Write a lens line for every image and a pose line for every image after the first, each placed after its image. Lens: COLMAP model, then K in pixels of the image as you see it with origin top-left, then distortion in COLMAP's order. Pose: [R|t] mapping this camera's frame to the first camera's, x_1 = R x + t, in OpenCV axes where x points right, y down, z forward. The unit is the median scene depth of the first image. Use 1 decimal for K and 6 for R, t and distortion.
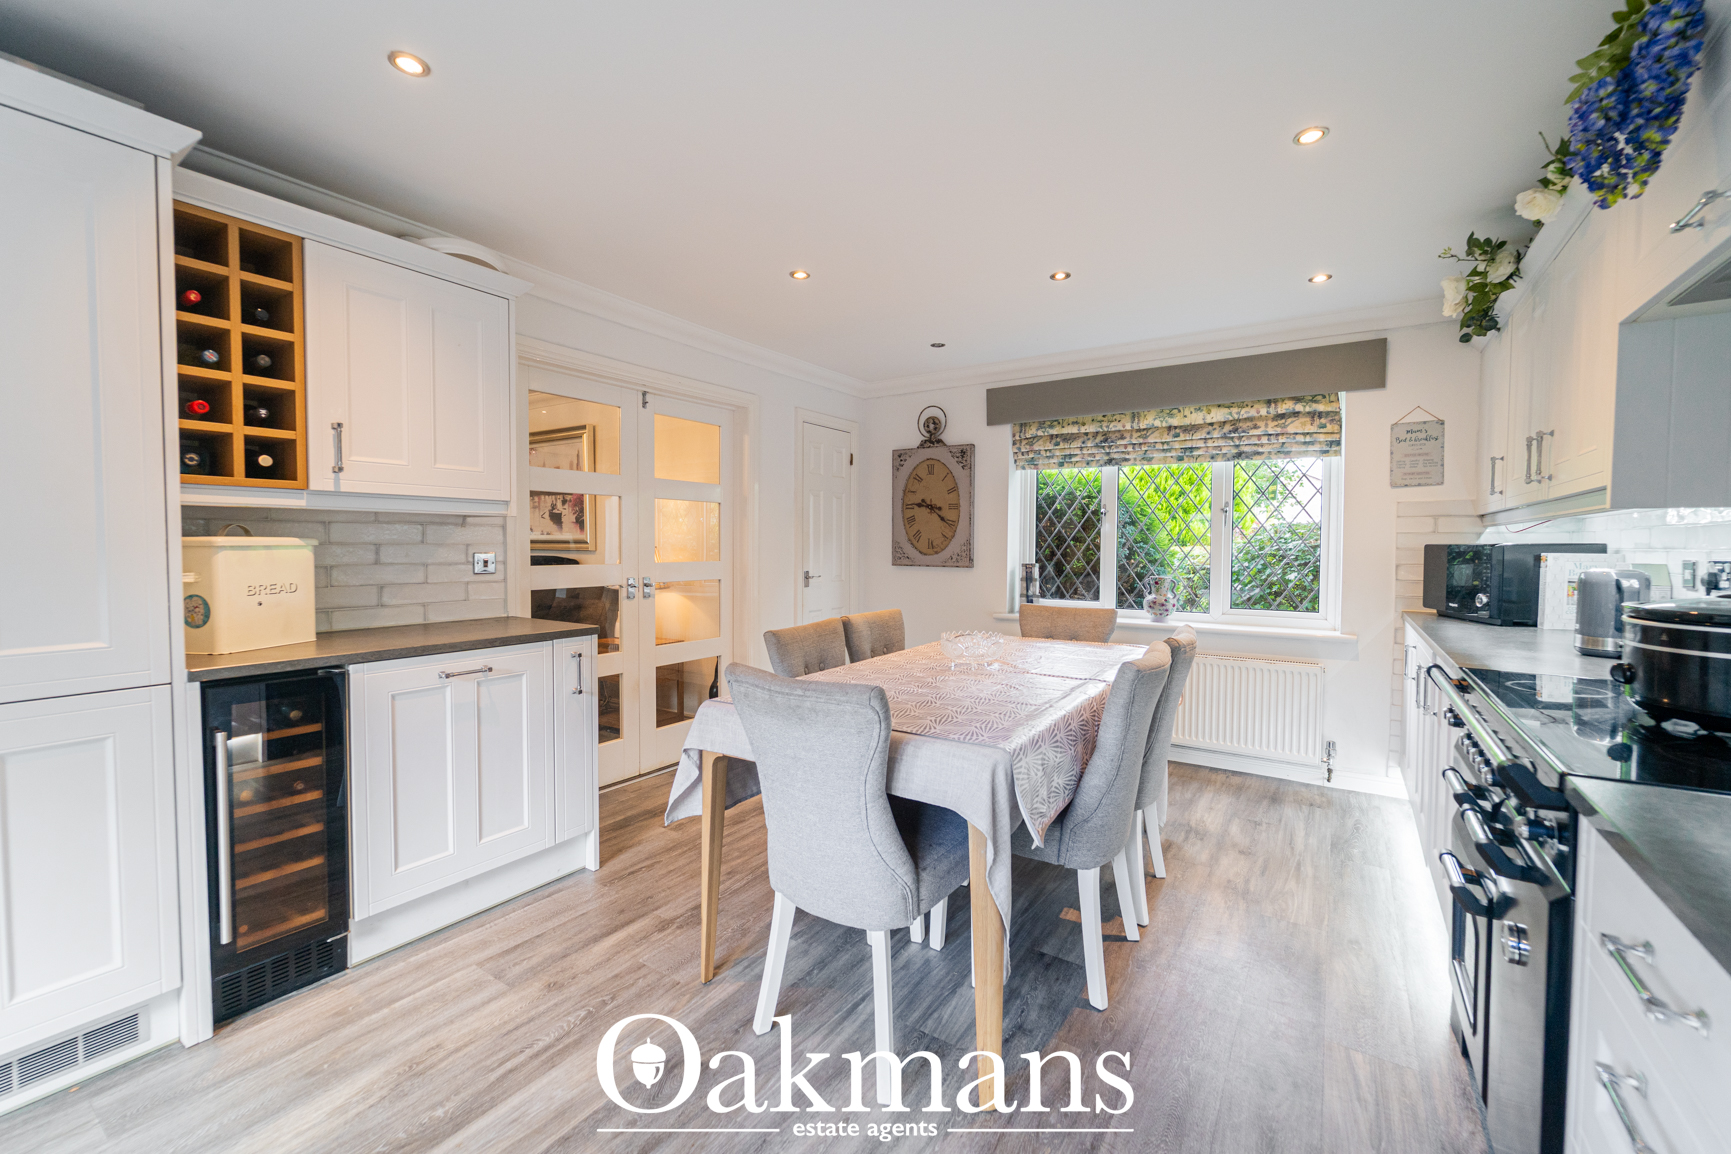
lens RADIAL K [[702.4, 0, 865.4], [0, 702.4, 573.4], [0, 0, 1]] dist [0.002972, -0.002598]
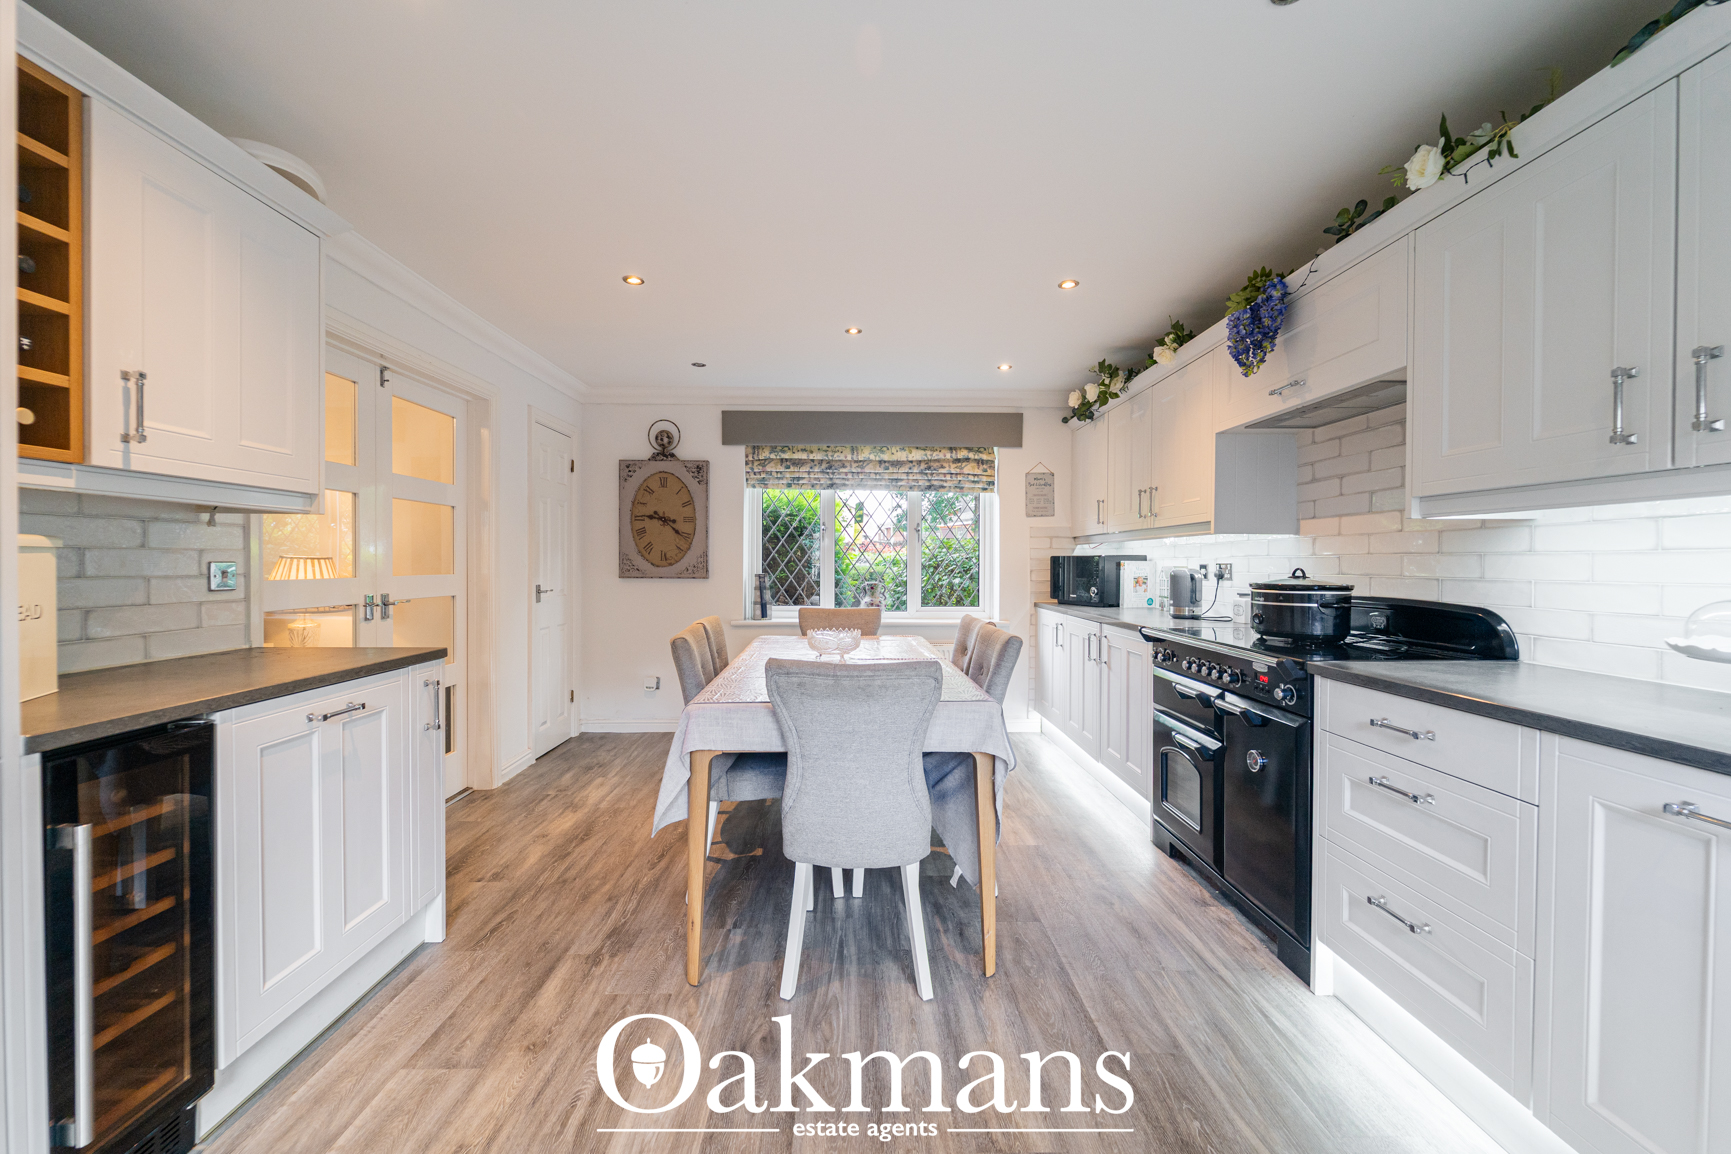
lens RADIAL K [[702.7, 0, 863.4], [0, 702.7, 576.8], [0, 0, 1]] dist [-0.001706, -0.000358]
pose [[0.818994, -0.013432, 0.573645, -0.337422], [0.024332, 0.999640, -0.011331, 0.008670], [-0.573286, 0.023238, 0.819026, 0.014571]]
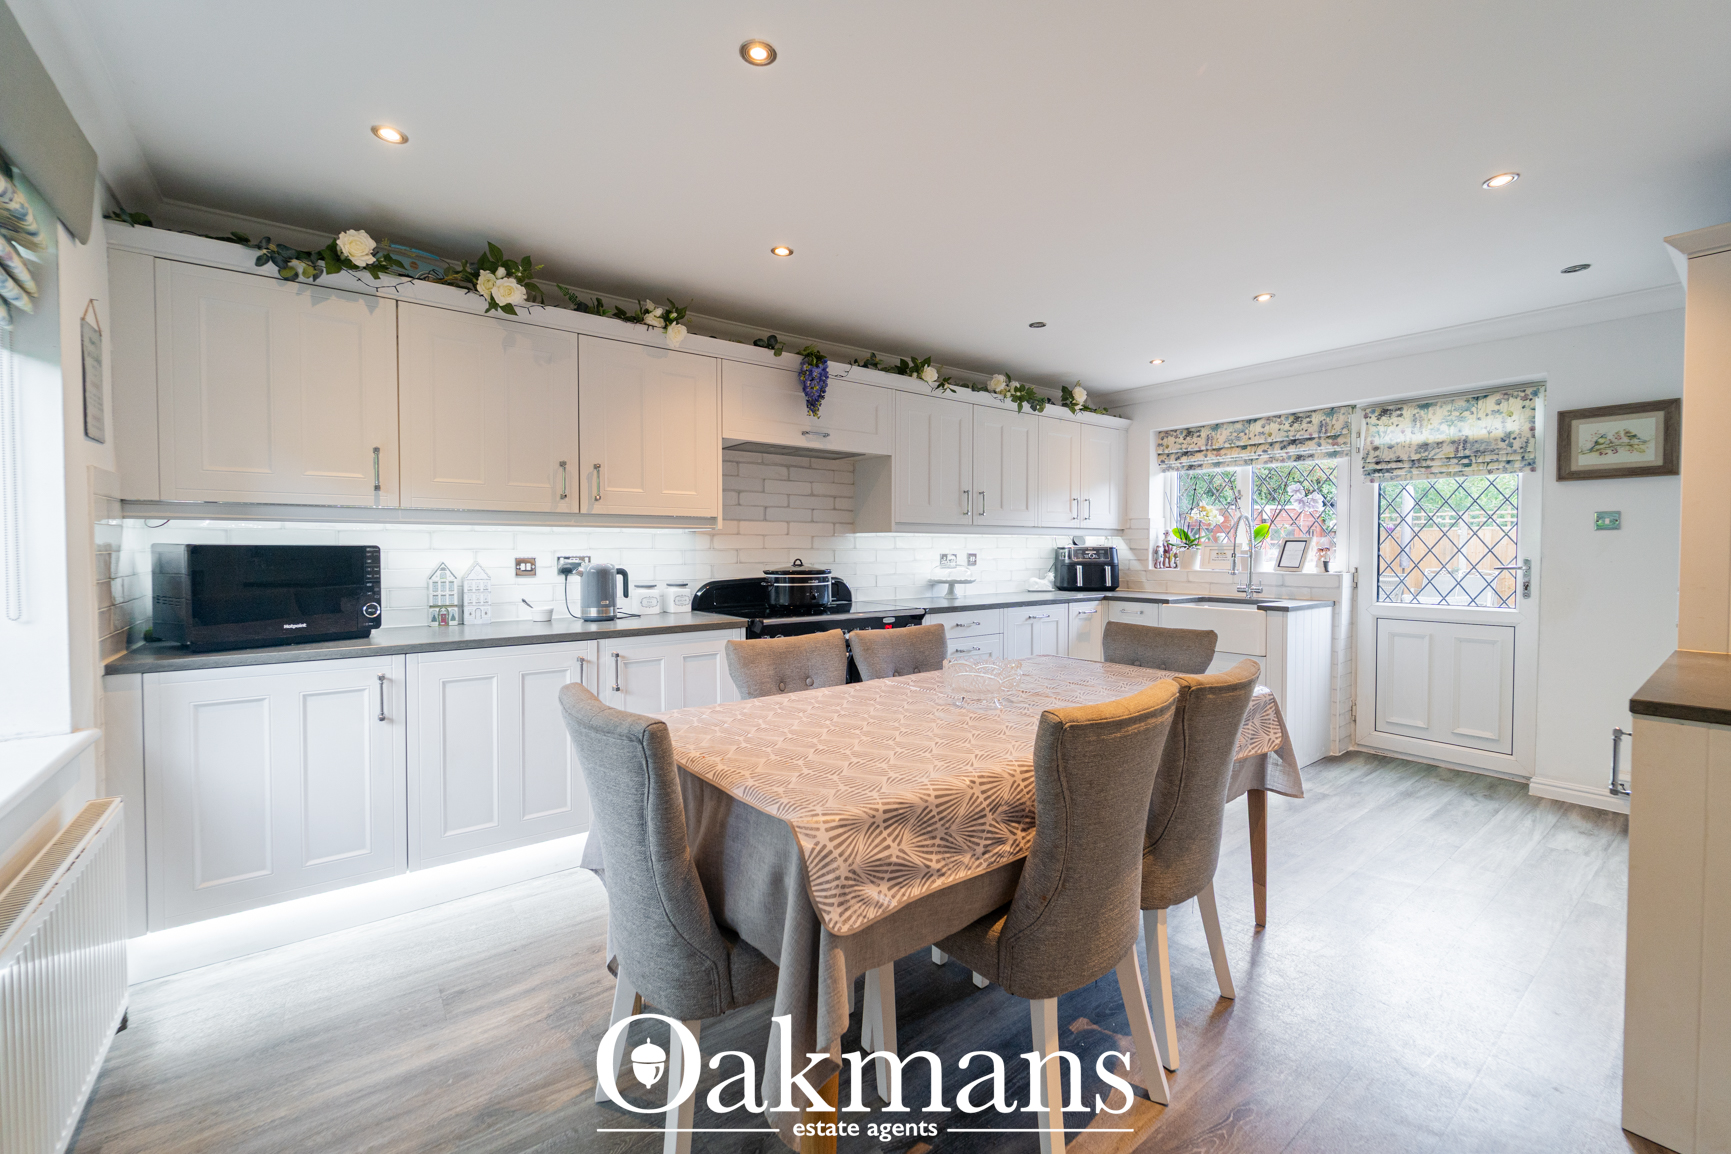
lens RADIAL K [[702.4, 0, 865.4], [0, 702.4, 573.4], [0, 0, 1]] dist [0.002972, -0.002598]
pose [[-0.948378, -0.015638, 0.316755, 0.020681], [0.008613, 0.997145, 0.075016, -0.051951], [-0.317024, 0.073872, -0.945536, 1.279825]]
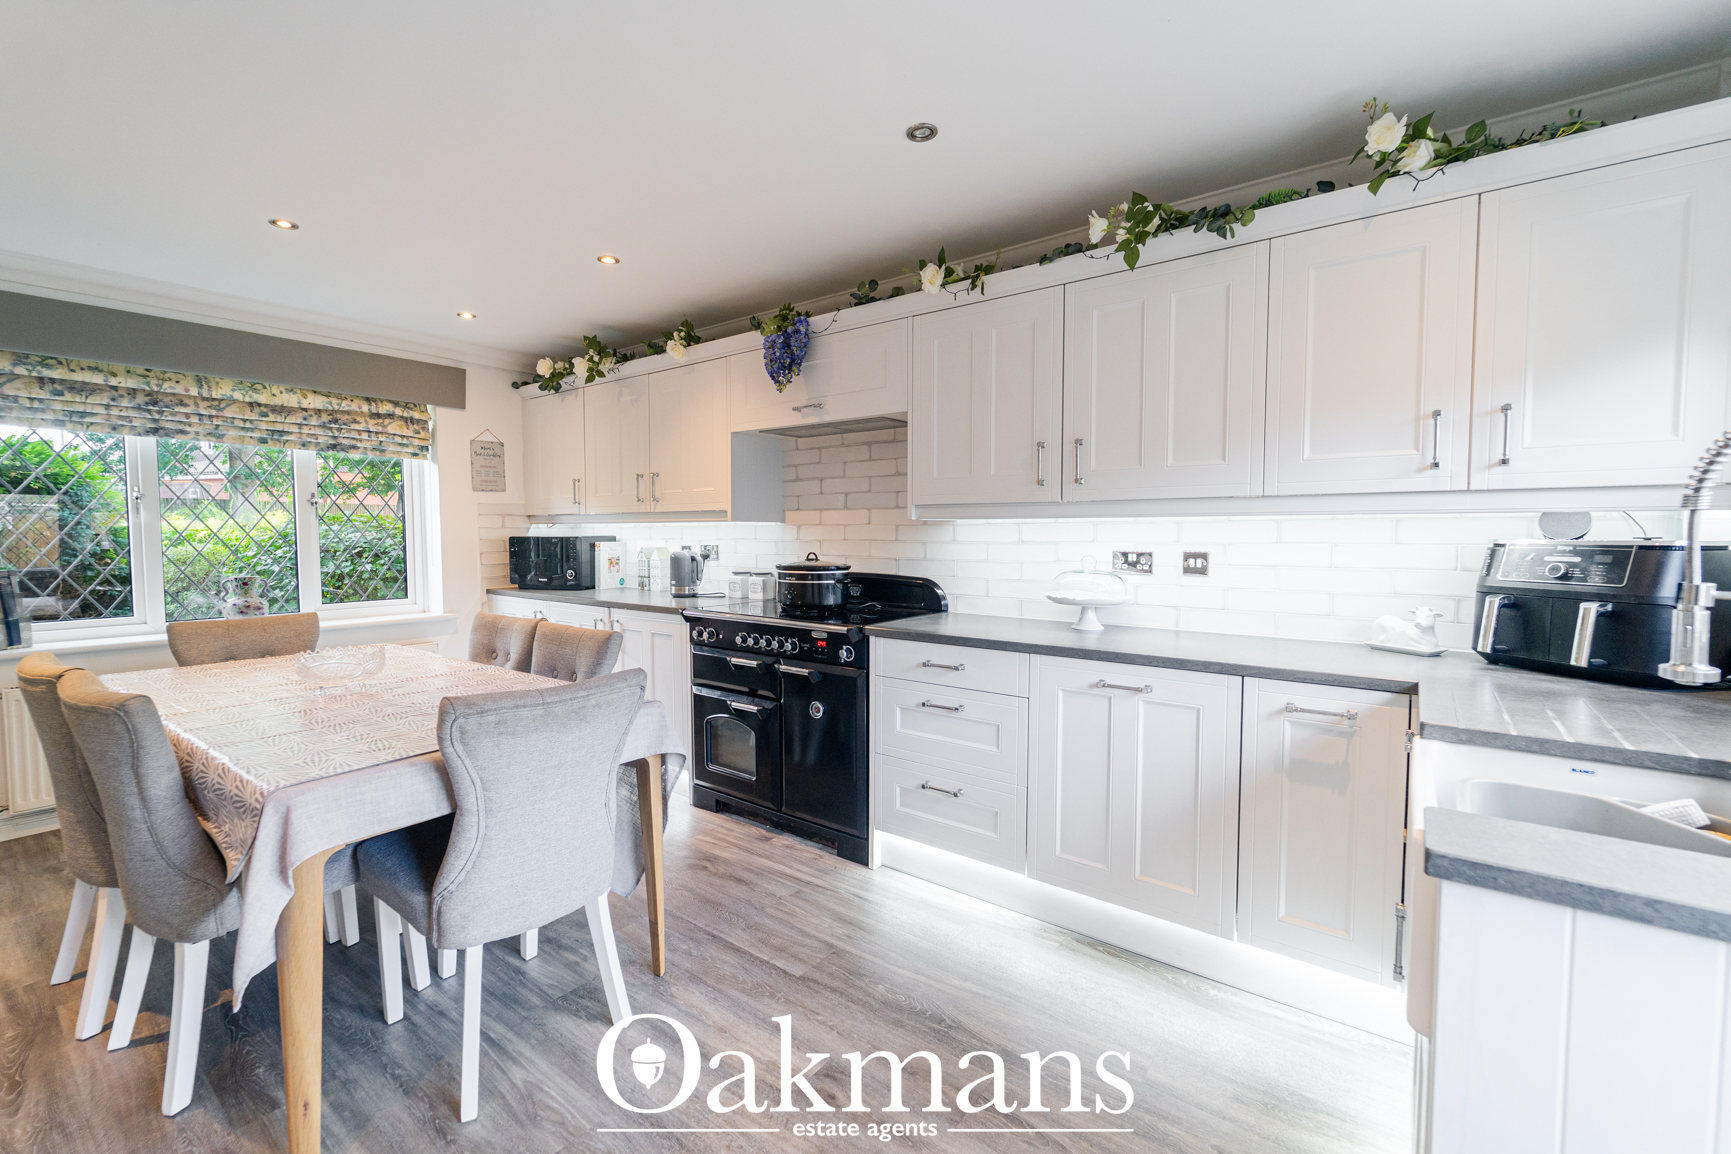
lens RADIAL K [[726.7, 0, 871.6], [0, 726.7, 577.1], [0, 0, 1]] dist [0.002871, -0.003066]
pose [[0.049893, -0.067296, 0.996485, -0.489538], [0.041675, 0.996999, 0.065244, -0.023464], [-0.997885, 0.038274, 0.052547, 0.222101]]
